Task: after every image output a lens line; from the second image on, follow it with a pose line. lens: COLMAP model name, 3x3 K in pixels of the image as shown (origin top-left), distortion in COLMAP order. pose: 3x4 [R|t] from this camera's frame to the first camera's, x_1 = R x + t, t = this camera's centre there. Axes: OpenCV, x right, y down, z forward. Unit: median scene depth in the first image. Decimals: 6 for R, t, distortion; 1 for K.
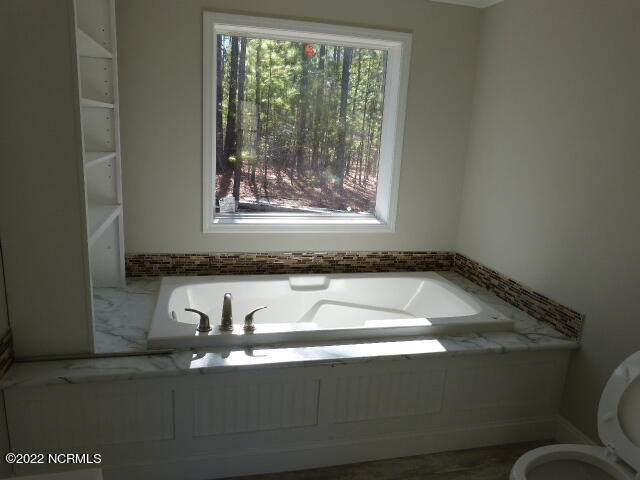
lens RADIAL K [[487.8, 0, 320.0], [0, 487.8, 240.0], [0, 0, 1]] dist [-0.011047, 0.000675]
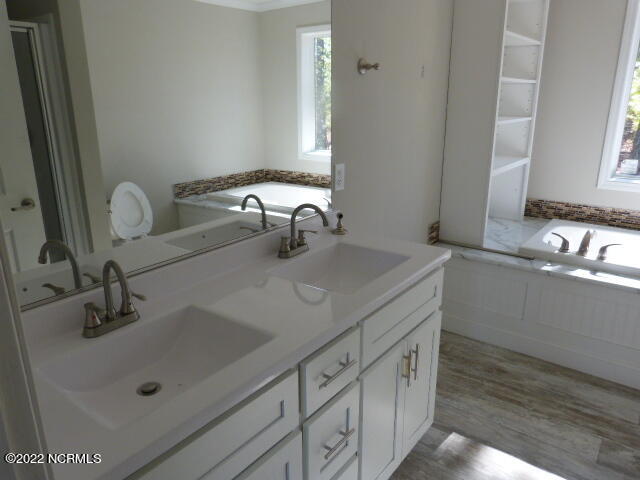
lens RADIAL K [[487.8, 0, 320.0], [0, 487.8, 240.0], [0, 0, 1]] dist [-0.011047, 0.000675]
pose [[0.635089, 0.175679, -0.752196, 0.285238], [-0.147437, 0.983460, 0.105208, 0.101008], [0.758238, 0.044085, 0.650486, -0.302125]]
